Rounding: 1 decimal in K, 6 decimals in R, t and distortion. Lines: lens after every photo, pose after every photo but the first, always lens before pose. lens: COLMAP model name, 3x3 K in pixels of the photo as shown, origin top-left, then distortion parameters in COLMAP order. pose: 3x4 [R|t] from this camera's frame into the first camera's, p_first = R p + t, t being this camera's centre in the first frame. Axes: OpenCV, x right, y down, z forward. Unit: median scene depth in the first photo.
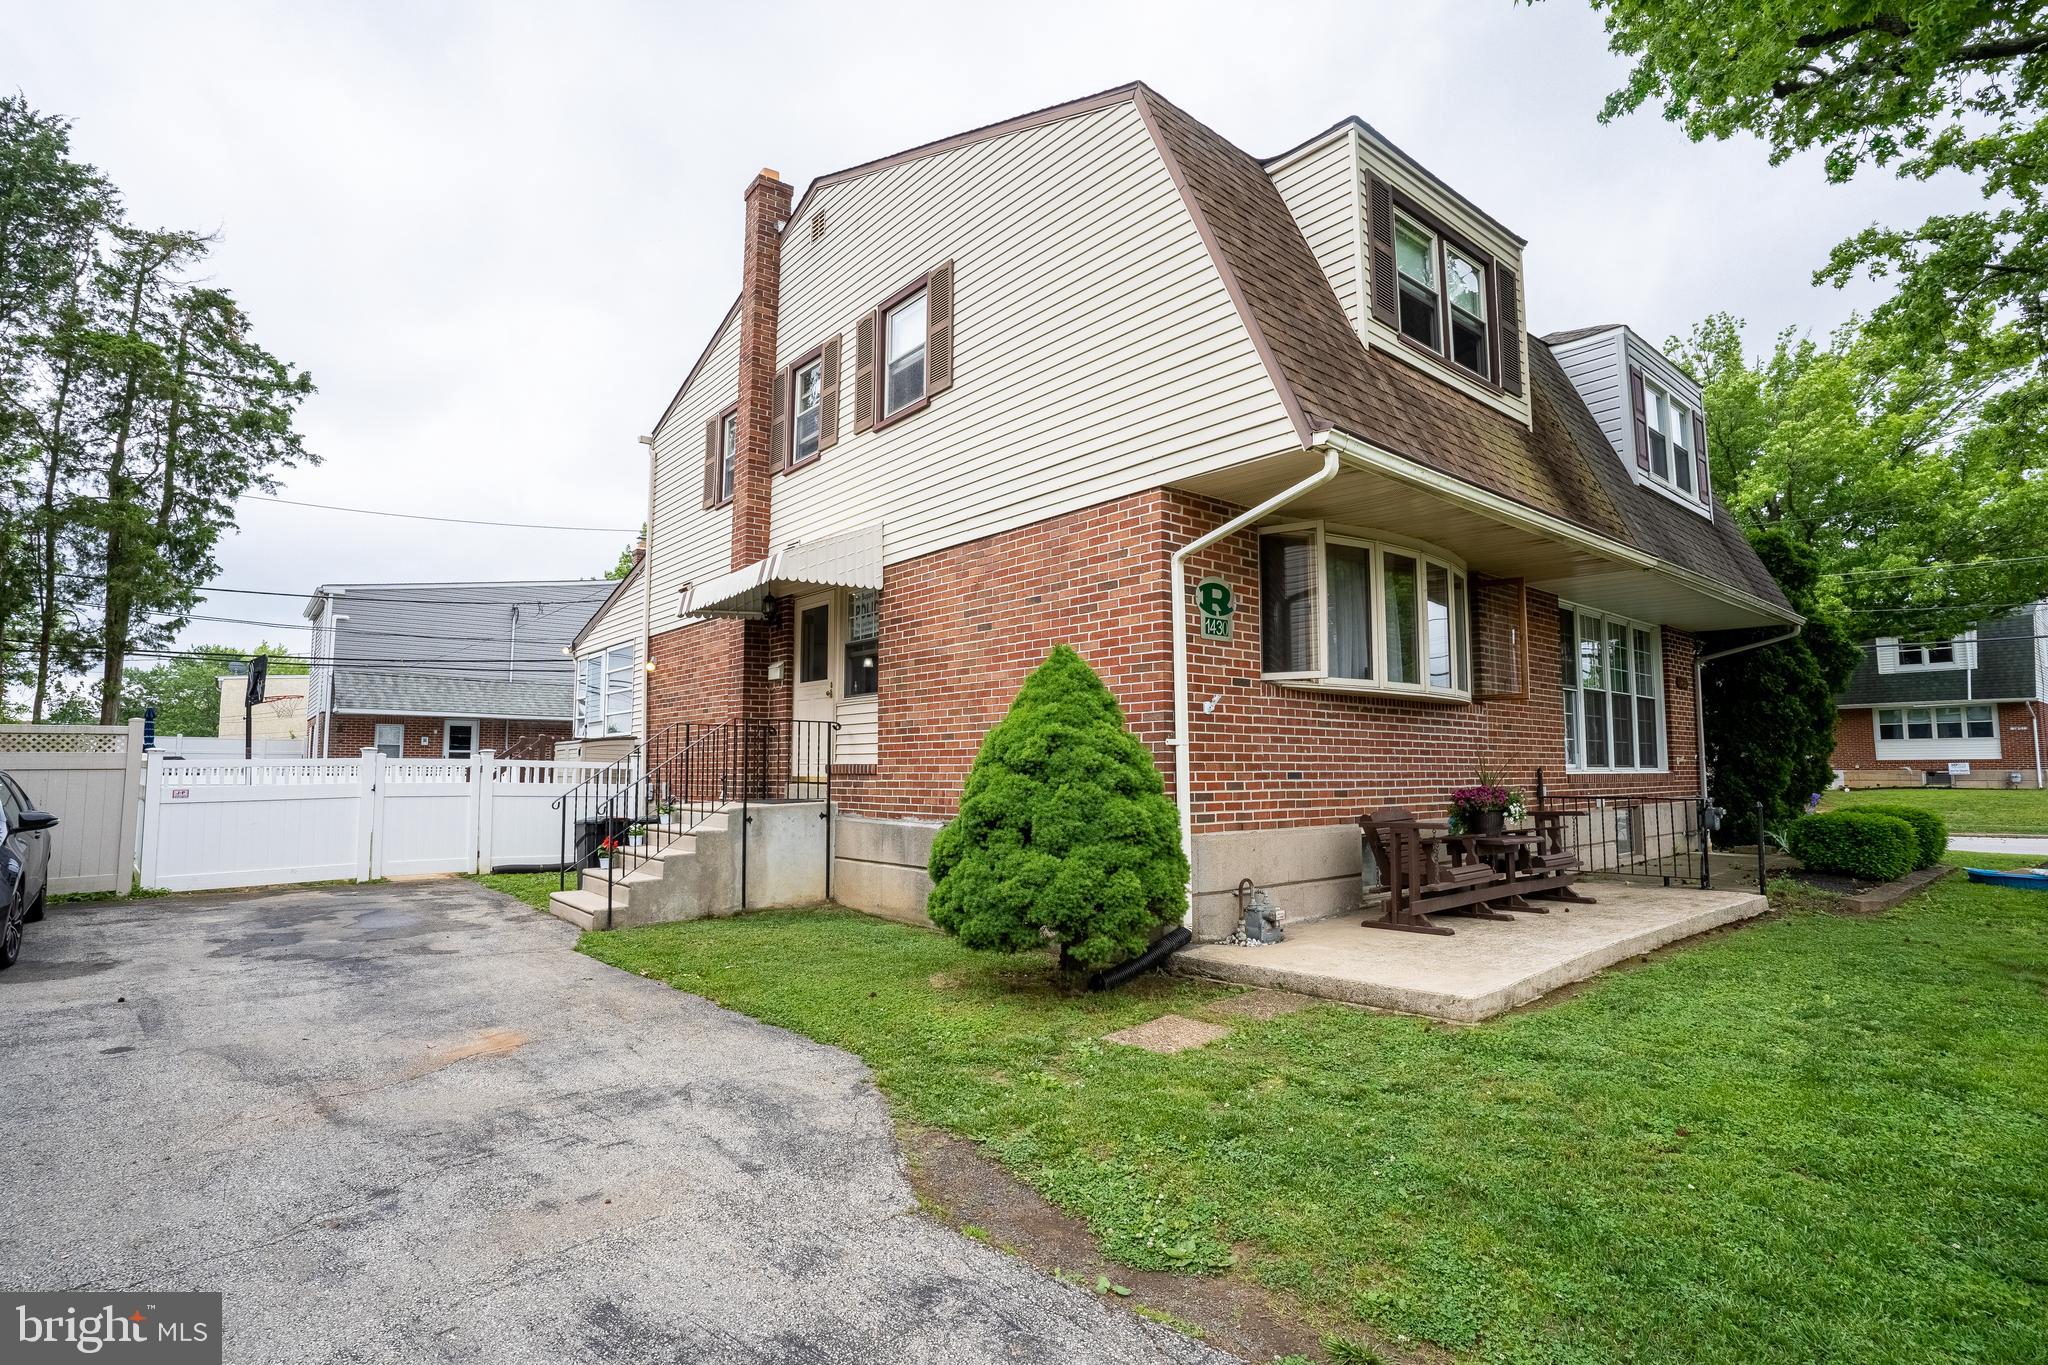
lens RADIAL K [[1010.7, 0, 1019.1], [0, 1010.7, 685.2], [0, 0, 1]] dist [-0.064072, 0.022420]
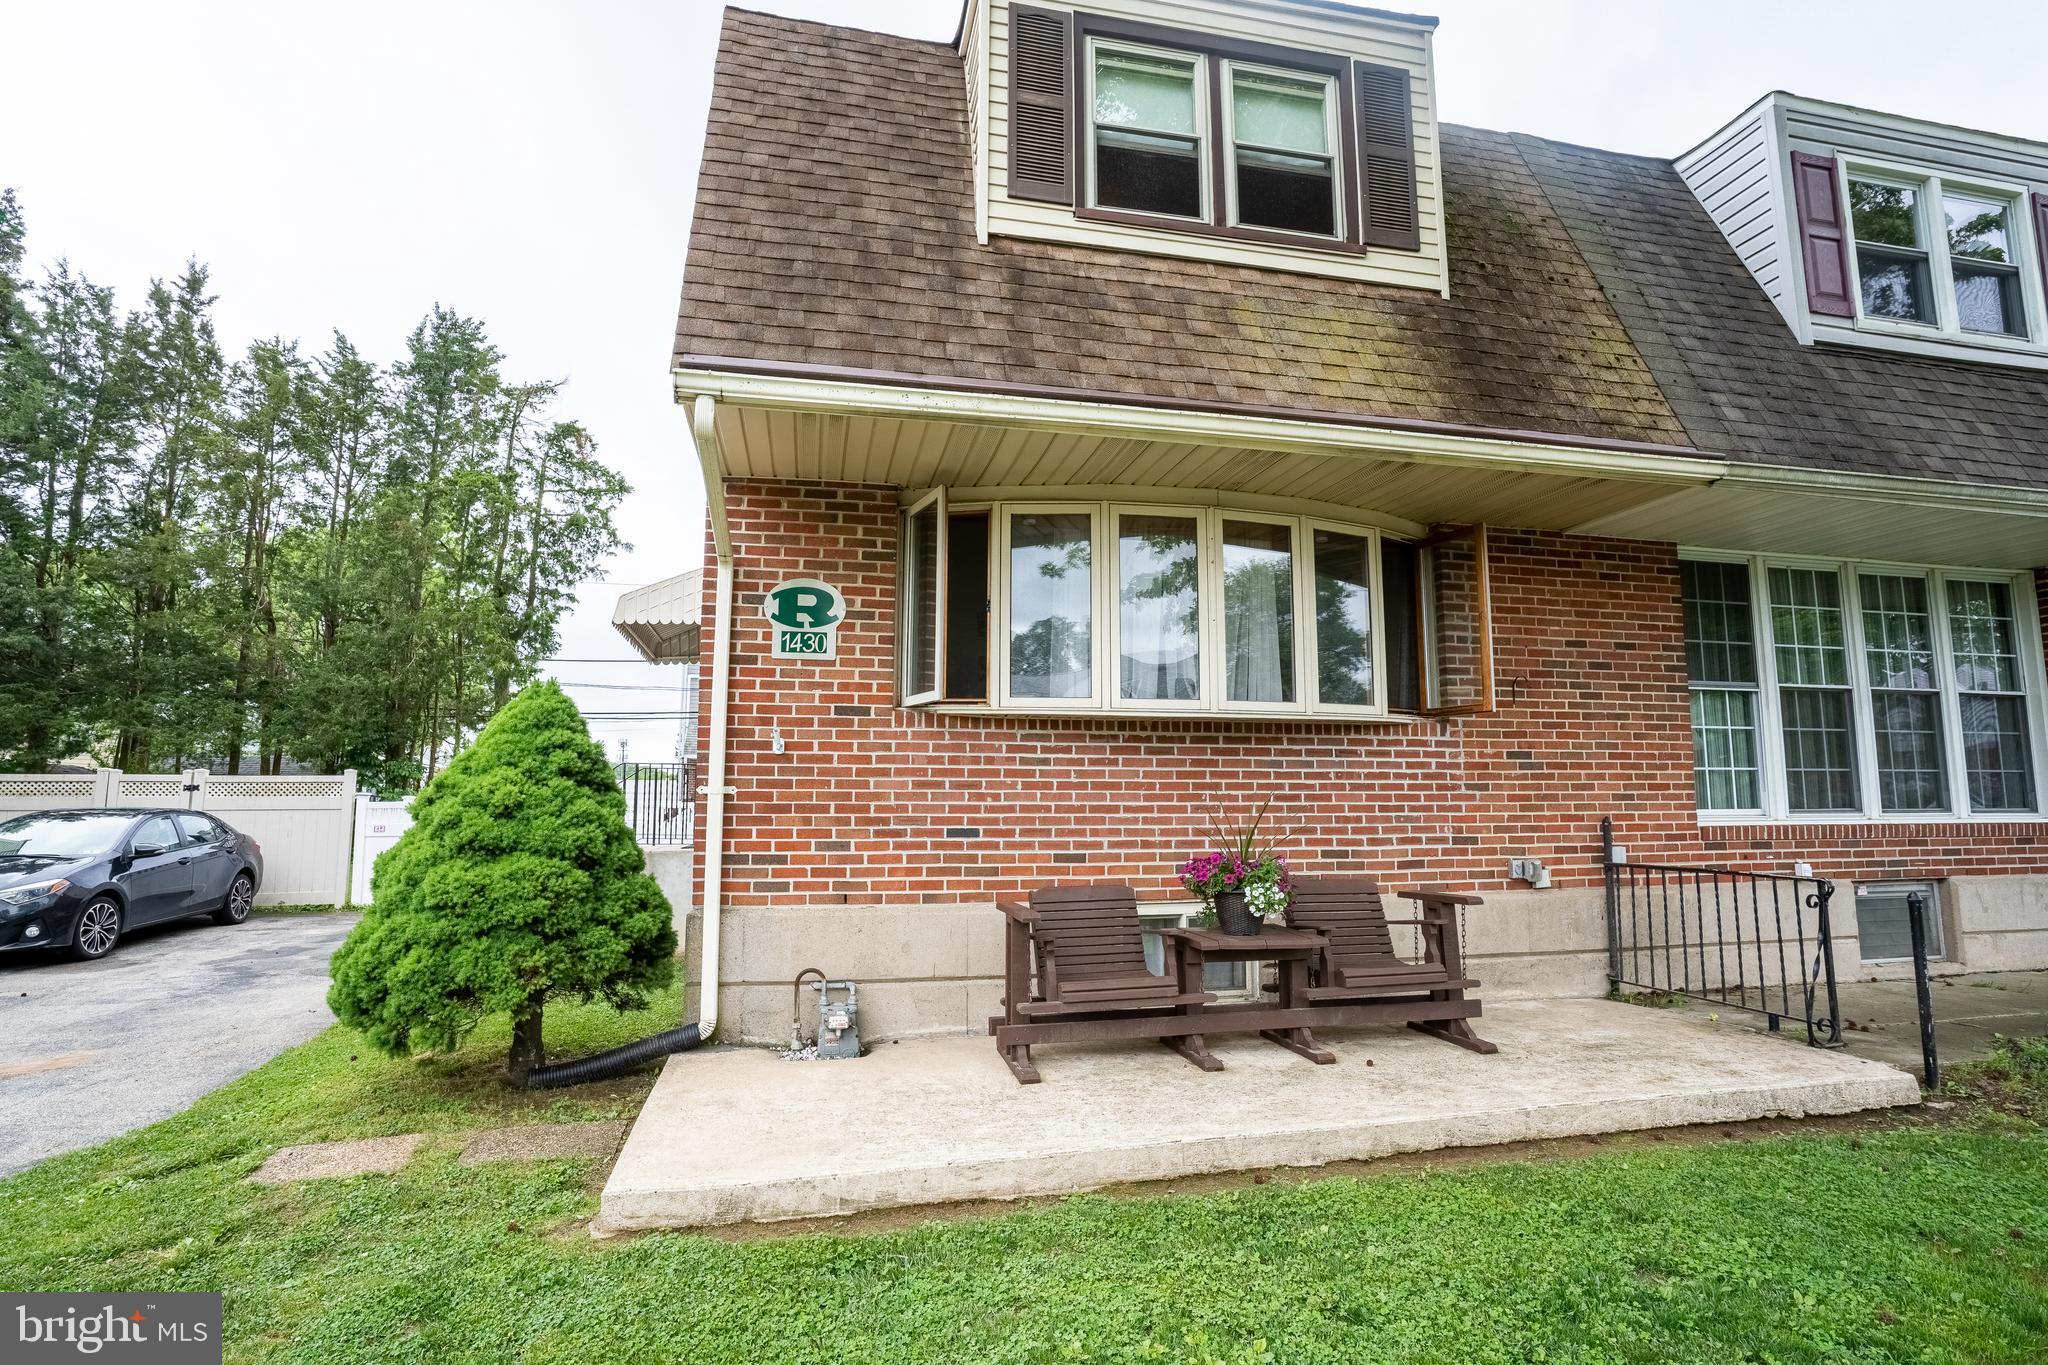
lens RADIAL K [[1010.7, 0, 1019.1], [0, 1010.7, 685.2], [0, 0, 1]] dist [-0.064072, 0.022420]
pose [[0.883509, -0.053479, -0.465351, 0.563627], [0.039786, 0.998439, -0.039207, 0.010418], [0.466721, 0.016126, 0.884258, 0.306247]]
